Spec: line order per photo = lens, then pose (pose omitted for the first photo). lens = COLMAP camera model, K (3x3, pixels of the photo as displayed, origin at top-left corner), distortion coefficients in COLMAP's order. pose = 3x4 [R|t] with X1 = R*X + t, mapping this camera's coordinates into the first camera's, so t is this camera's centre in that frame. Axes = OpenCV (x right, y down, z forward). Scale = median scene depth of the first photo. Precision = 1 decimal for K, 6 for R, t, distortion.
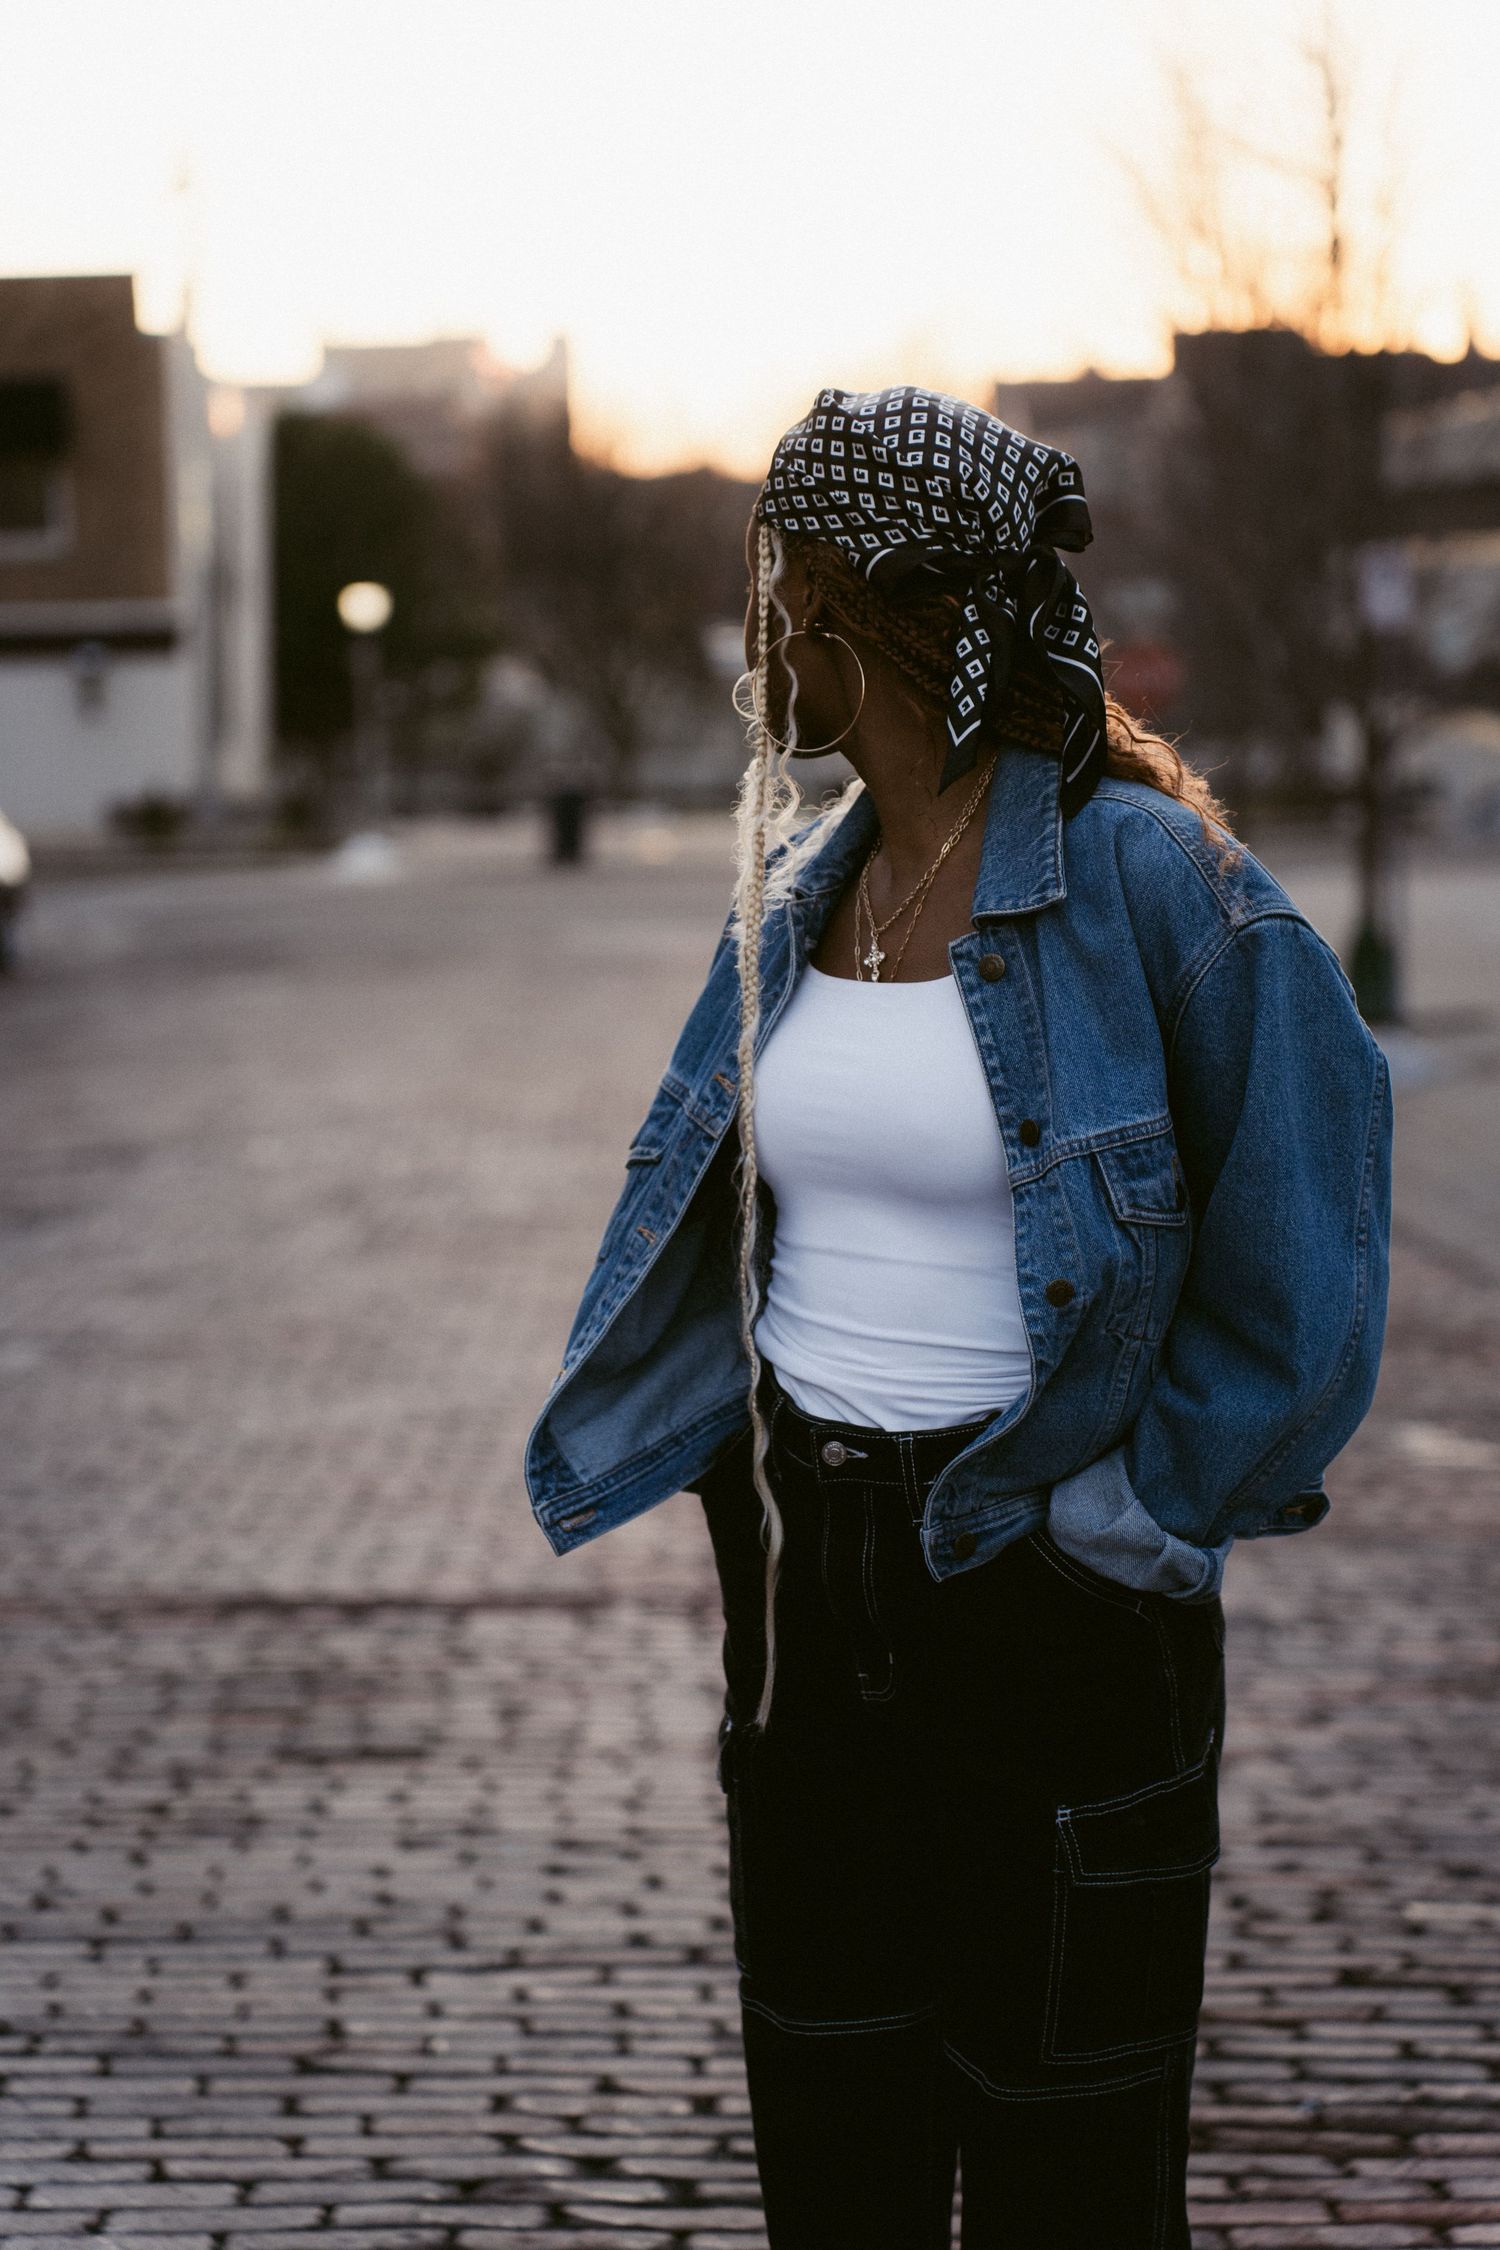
lens RADIAL K [[4633.1, 0, 747.0], [0, 4633.1, 1110.0], [0, 0, 1]] dist [0.026584, 0.000000]
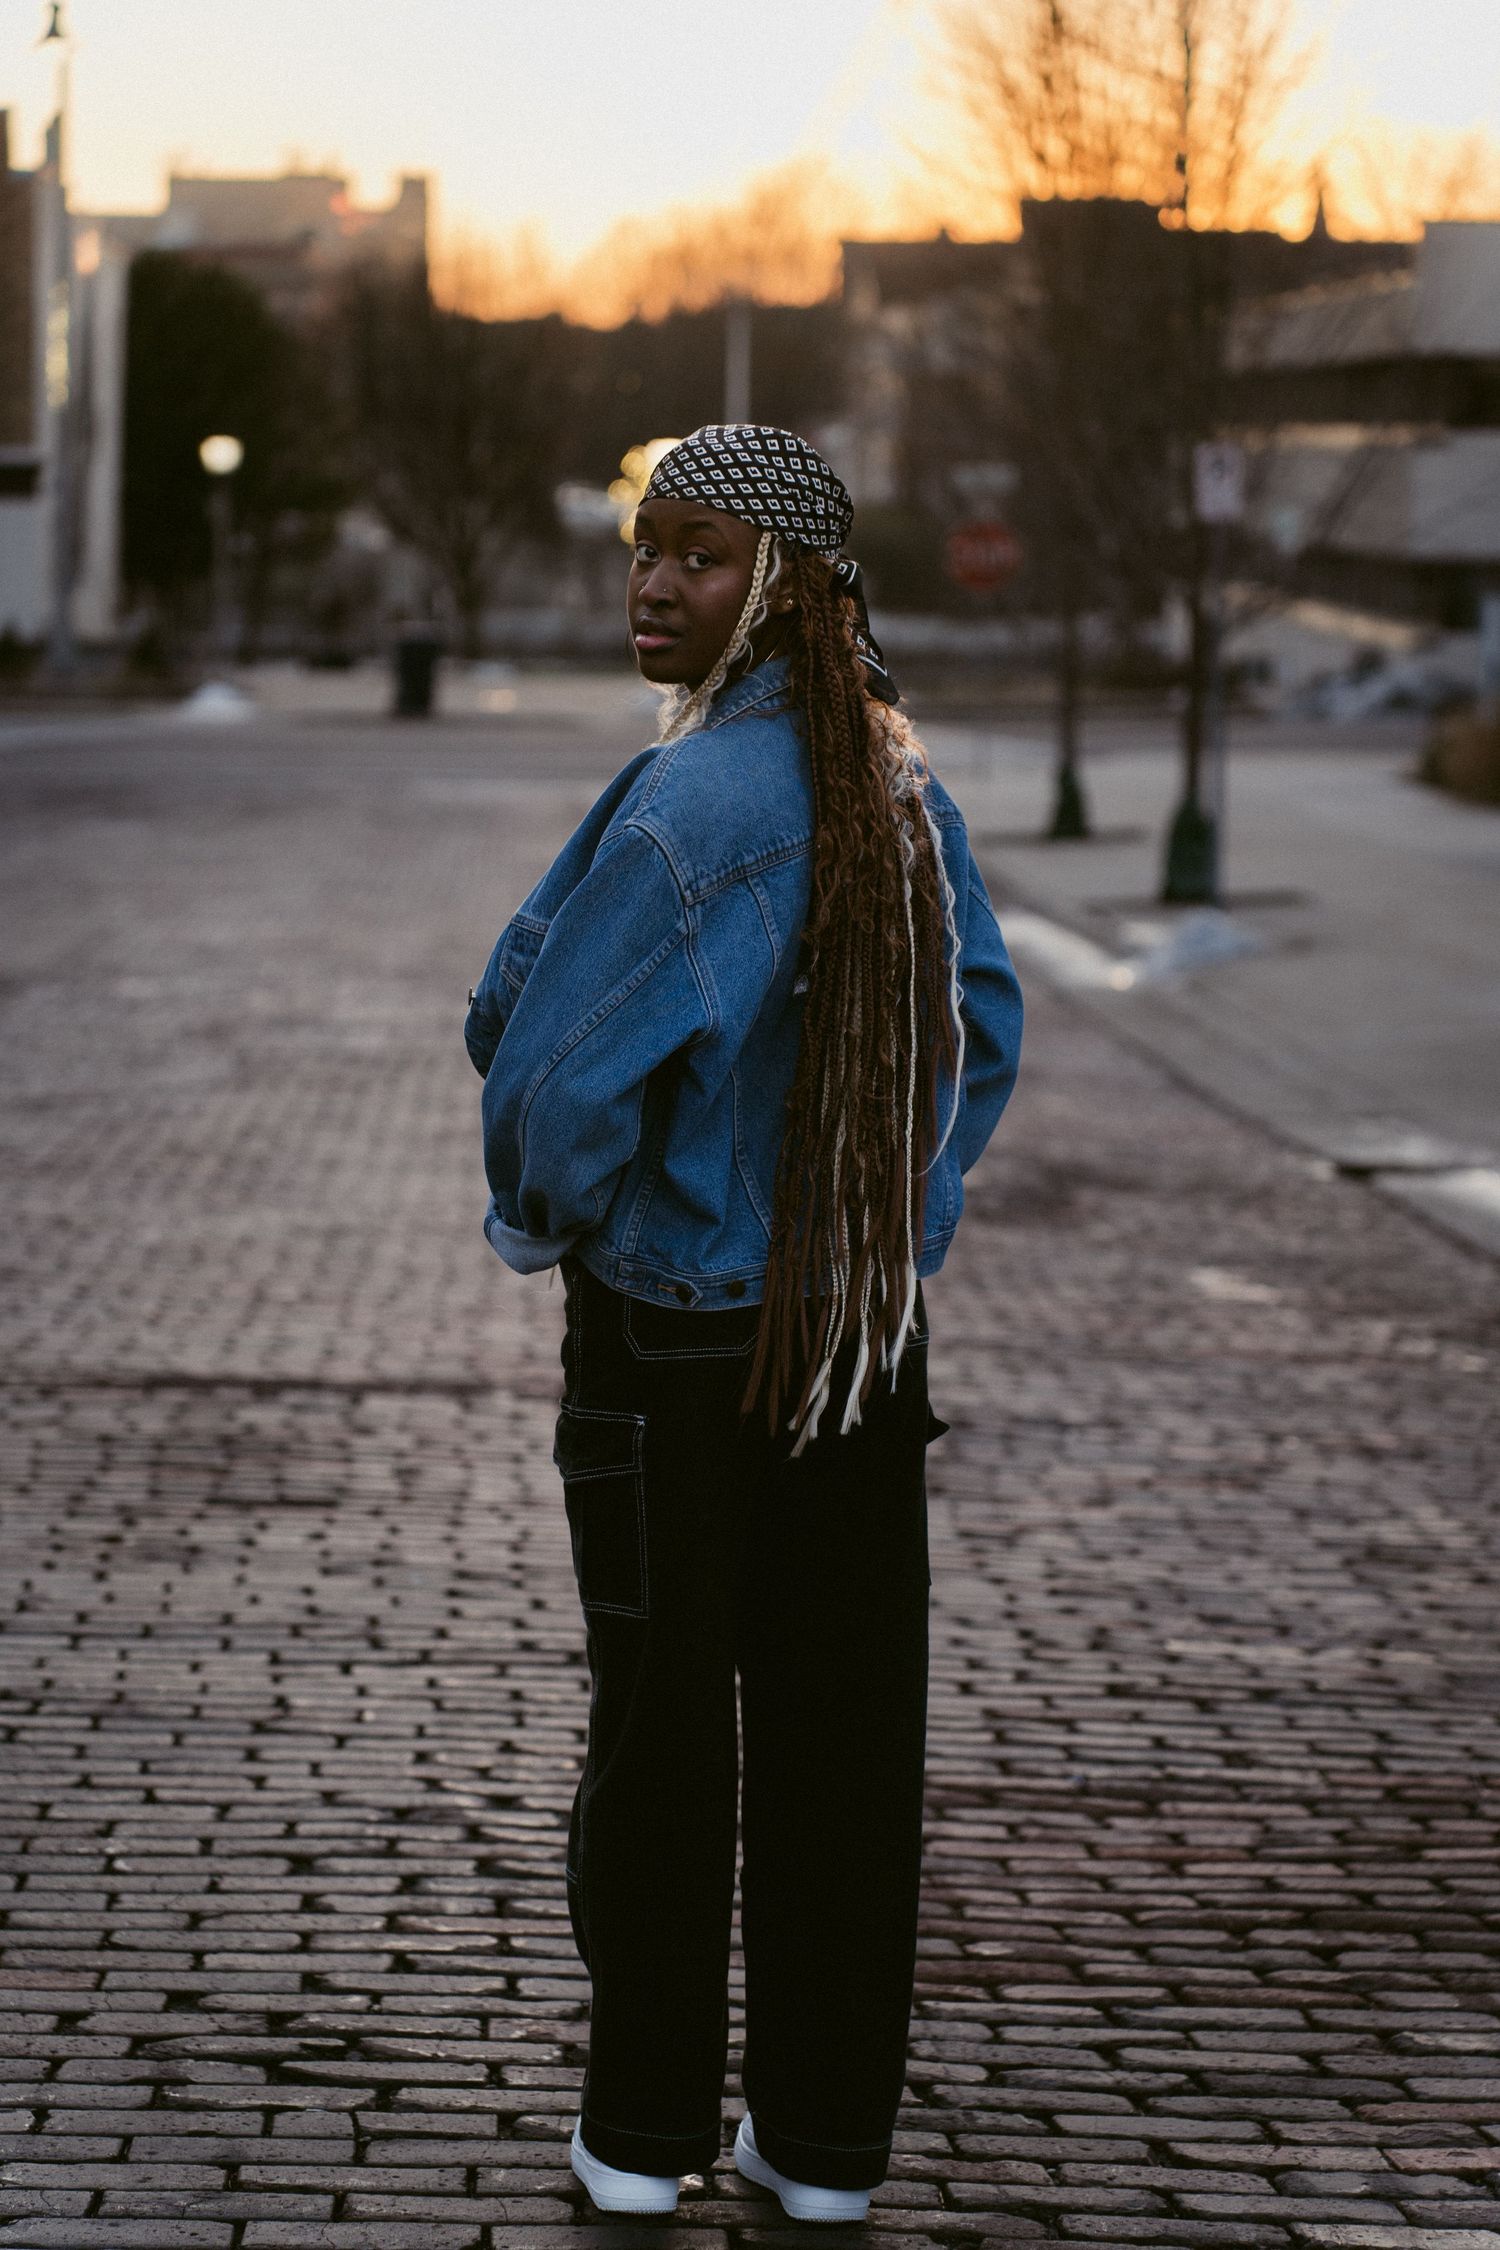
lens RADIAL K [[4633.1, 0, 745.9], [0, 4633.1, 1137.0], [0, 0, 1]] dist [0.026584, 0.000000]
pose [[0.998776, 0.031204, 0.038375, -0.011854], [-0.032594, 0.998815, 0.036147, 0.001368], [-0.037202, -0.037354, 0.998609, -0.135976]]
